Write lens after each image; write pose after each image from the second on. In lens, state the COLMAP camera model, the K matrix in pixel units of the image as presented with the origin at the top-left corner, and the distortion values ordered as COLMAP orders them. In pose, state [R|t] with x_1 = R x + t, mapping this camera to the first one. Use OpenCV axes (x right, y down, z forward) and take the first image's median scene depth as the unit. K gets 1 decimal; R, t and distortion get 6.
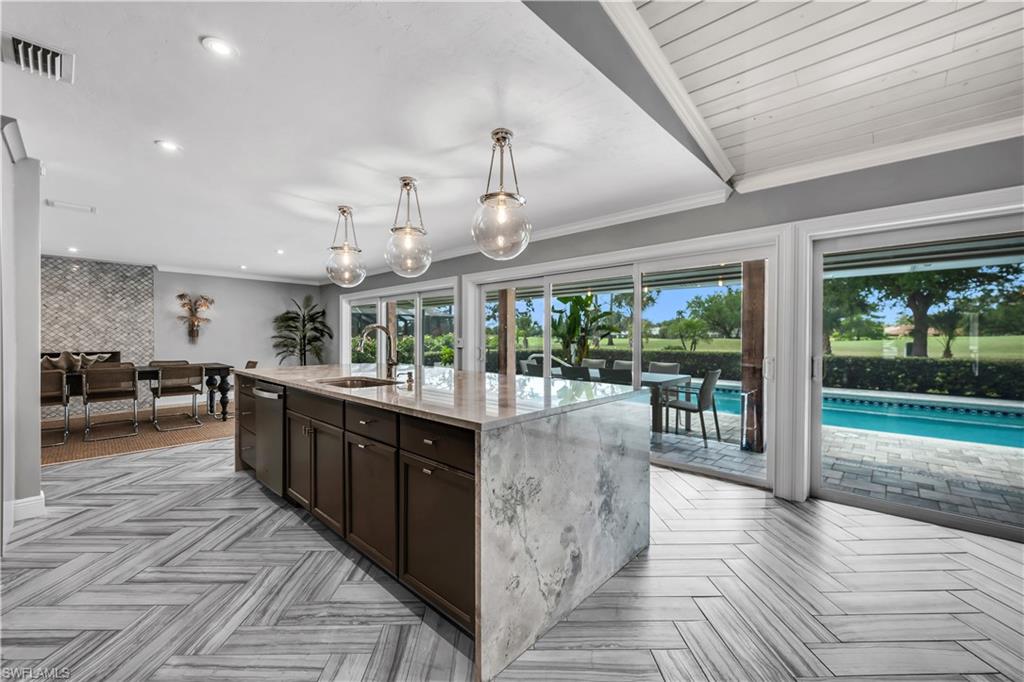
lens RADIAL K [[412.7, 0, 510.3], [0, 412.7, 342.4], [0, 0, 1]] dist [-0.000096, -0.000001]
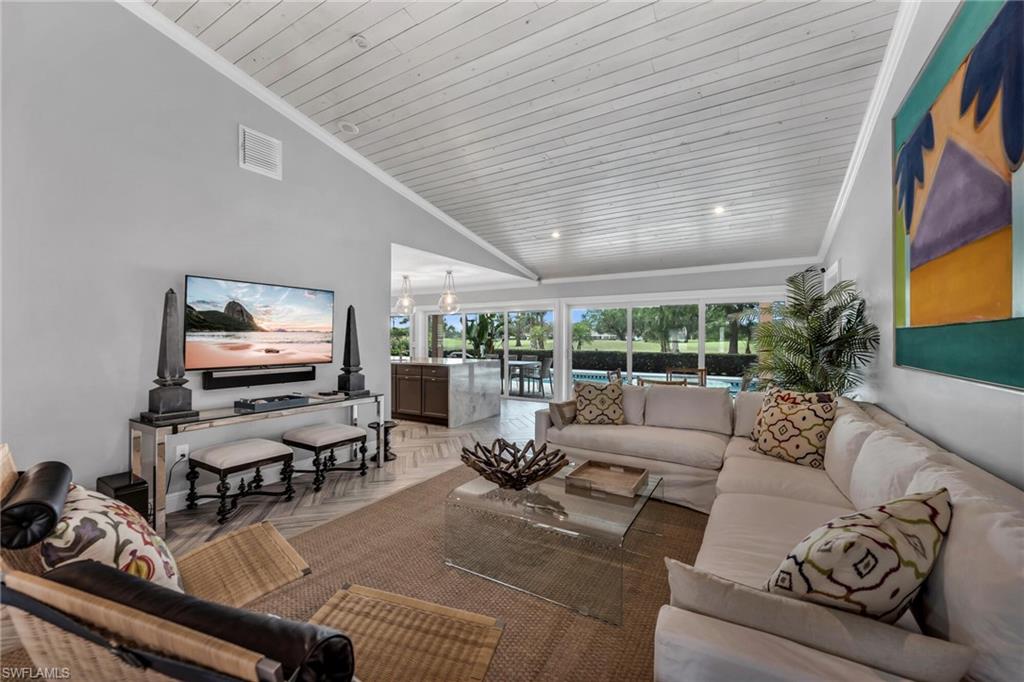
lens RADIAL K [[418.9, 0, 512.7], [0, 418.9, 340.1], [0, 0, 1]] dist [0.000020, 0.000000]
pose [[0.976985, -0.000114, 0.213308, -0.031674], [0.001930, 0.999964, -0.008305, -0.000673], [-0.213299, 0.008526, 0.976950, -0.278765]]
